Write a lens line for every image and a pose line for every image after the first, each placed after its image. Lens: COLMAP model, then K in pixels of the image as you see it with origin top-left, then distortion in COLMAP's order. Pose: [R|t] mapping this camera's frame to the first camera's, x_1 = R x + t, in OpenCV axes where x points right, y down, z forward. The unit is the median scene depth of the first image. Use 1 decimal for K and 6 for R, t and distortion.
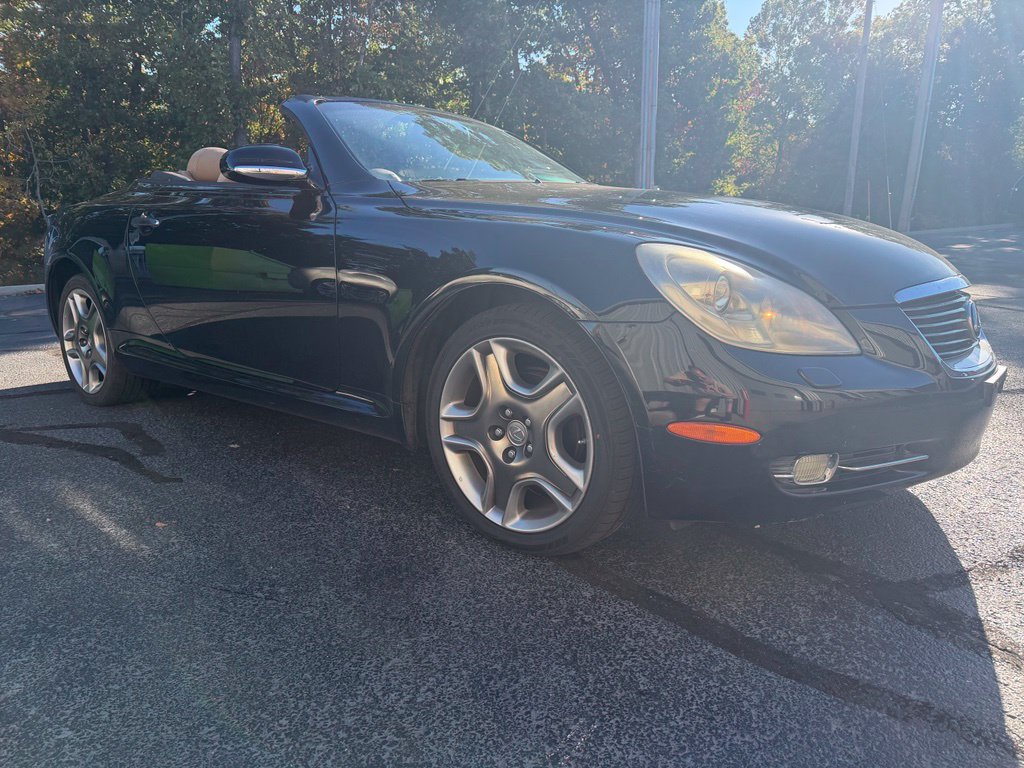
lens RADIAL K [[713.4, 0, 512.7], [0, 713.4, 380.6], [0, 0, 1]] dist [0.020852, -0.022285]
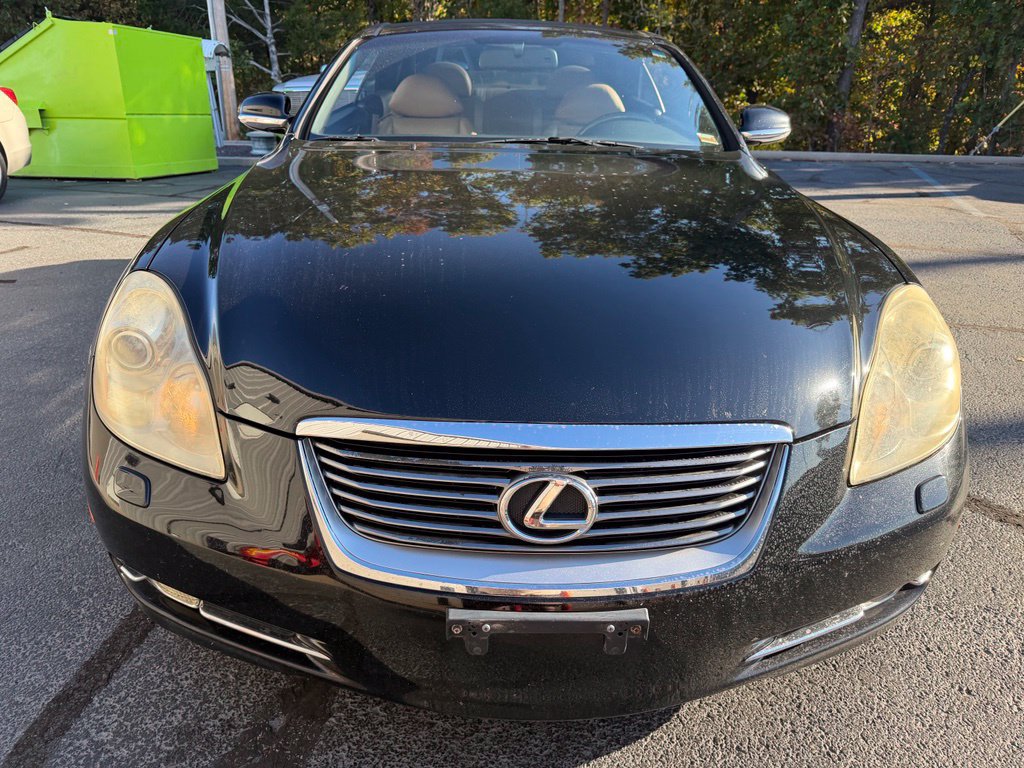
lens RADIAL K [[713.4, 0, 512.9], [0, 713.4, 387.7], [0, 0, 1]] dist [0.020852, -0.022285]
pose [[0.662255, 0.314992, -0.679851, 0.986383], [-0.176141, 0.947362, 0.267355, -0.323609], [0.728280, -0.057308, 0.682879, 0.617528]]
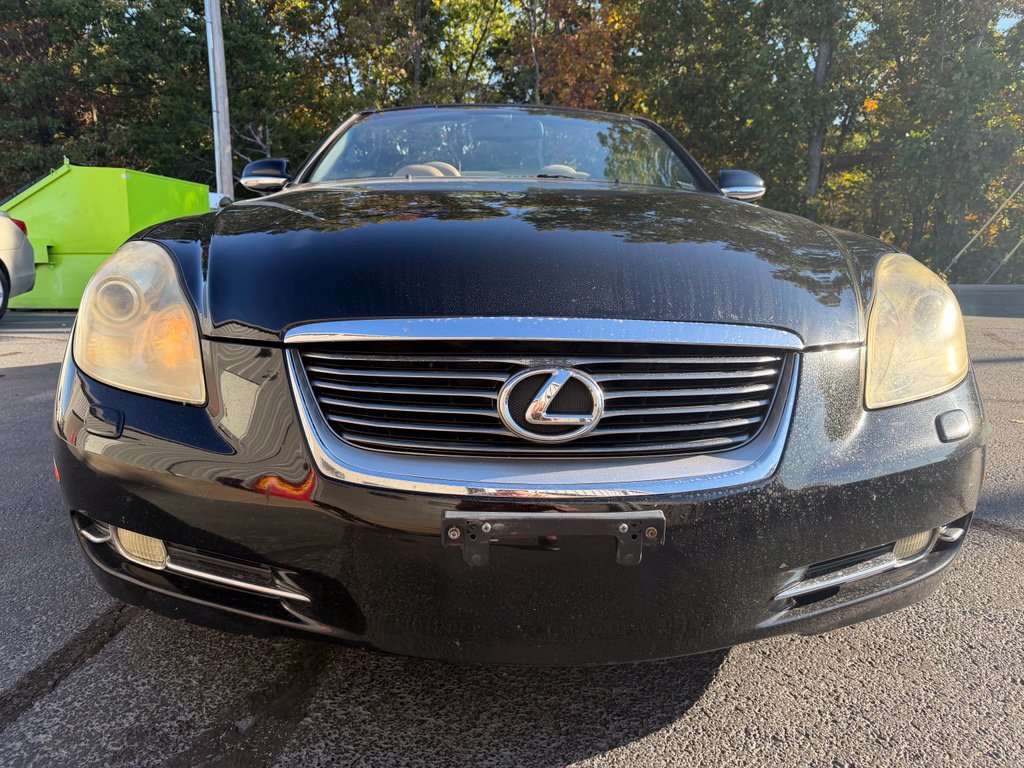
lens RADIAL K [[713.4, 0, 510.9], [0, 713.4, 385.7], [0, 0, 1]] dist [0.020852, -0.022285]
pose [[0.675287, 0.157597, -0.720521, 1.009512], [-0.164341, 0.984496, 0.061311, -0.128444], [0.719012, 0.077008, 0.690718, 0.630251]]
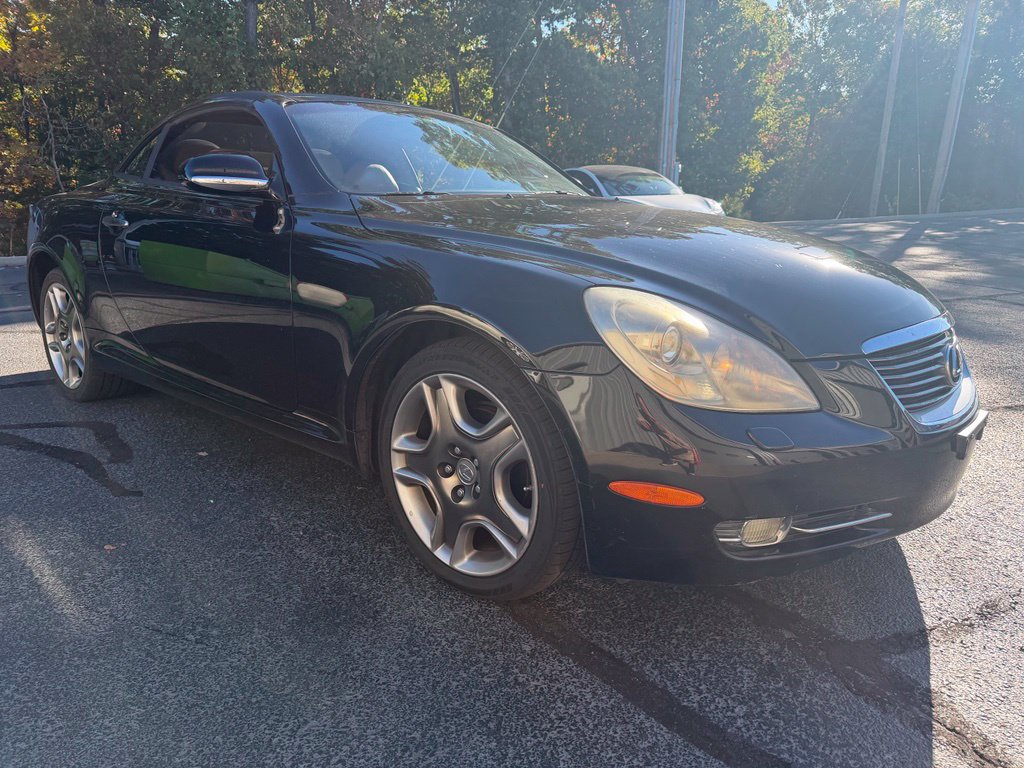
lens RADIAL K [[713.4, 0, 514.6], [0, 713.4, 383.3], [0, 0, 1]] dist [0.020852, -0.022285]
pose [[0.999422, 0.025627, -0.022340, 0.088281], [-0.024642, 0.998757, 0.043321, -0.087500], [0.023422, -0.042745, 0.998811, 0.042347]]
